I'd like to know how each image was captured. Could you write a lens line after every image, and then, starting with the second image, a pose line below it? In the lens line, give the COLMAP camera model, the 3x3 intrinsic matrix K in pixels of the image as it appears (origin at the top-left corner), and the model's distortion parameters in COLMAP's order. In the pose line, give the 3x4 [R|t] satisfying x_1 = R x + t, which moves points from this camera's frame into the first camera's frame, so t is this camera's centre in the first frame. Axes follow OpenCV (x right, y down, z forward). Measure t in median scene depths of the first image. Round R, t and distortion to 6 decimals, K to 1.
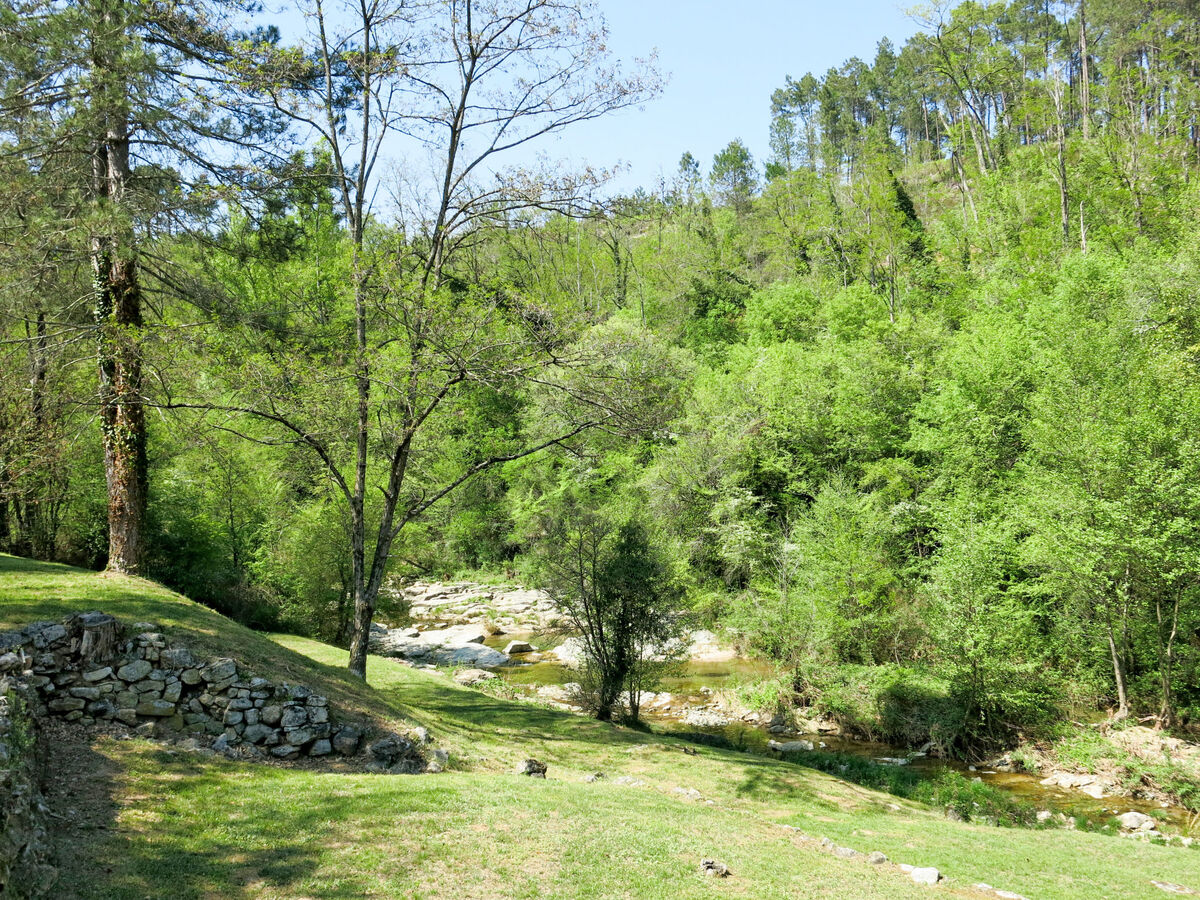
lens RADIAL K [[1115.4, 0, 600.0], [0, 1115.4, 450.0], [0, 0, 1]] dist [-0.007713, 0.006055]
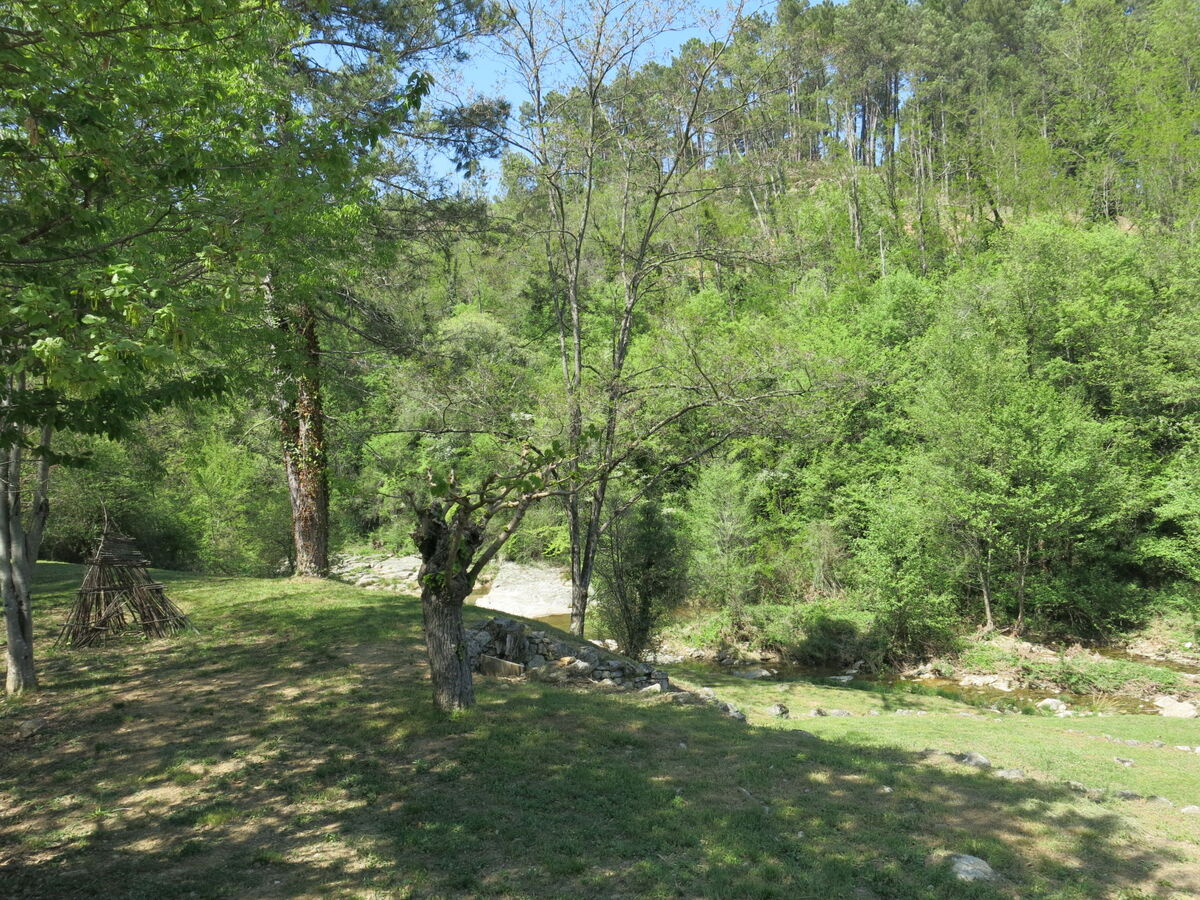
lens RADIAL K [[991.6, 0, 600.0], [0, 991.6, 450.0], [0, 0, 1]] dist [0.002587, -0.000741]
pose [[0.962411, -0.033422, 0.269534, -0.143152], [0.024178, 0.999002, 0.037547, -0.015741], [-0.270520, -0.029619, 0.962259, -0.007725]]
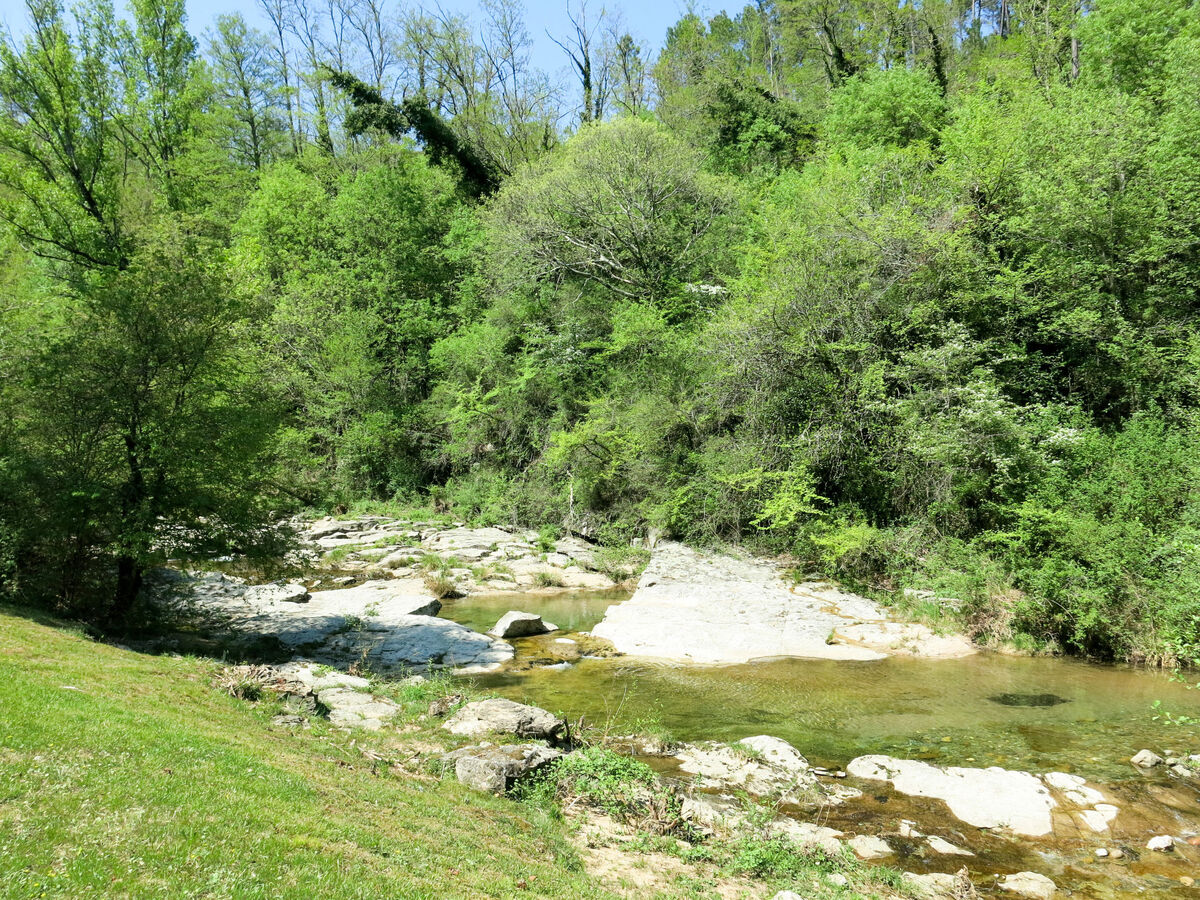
lens RADIAL K [[991.6, 0, 600.0], [0, 991.6, 450.0], [0, 0, 1]] dist [0.002587, -0.000741]
pose [[0.988409, 0.030615, 0.148693, -0.083672], [-0.033408, 0.999309, 0.016318, 0.072251], [-0.148090, -0.021096, 0.988749, 0.445810]]
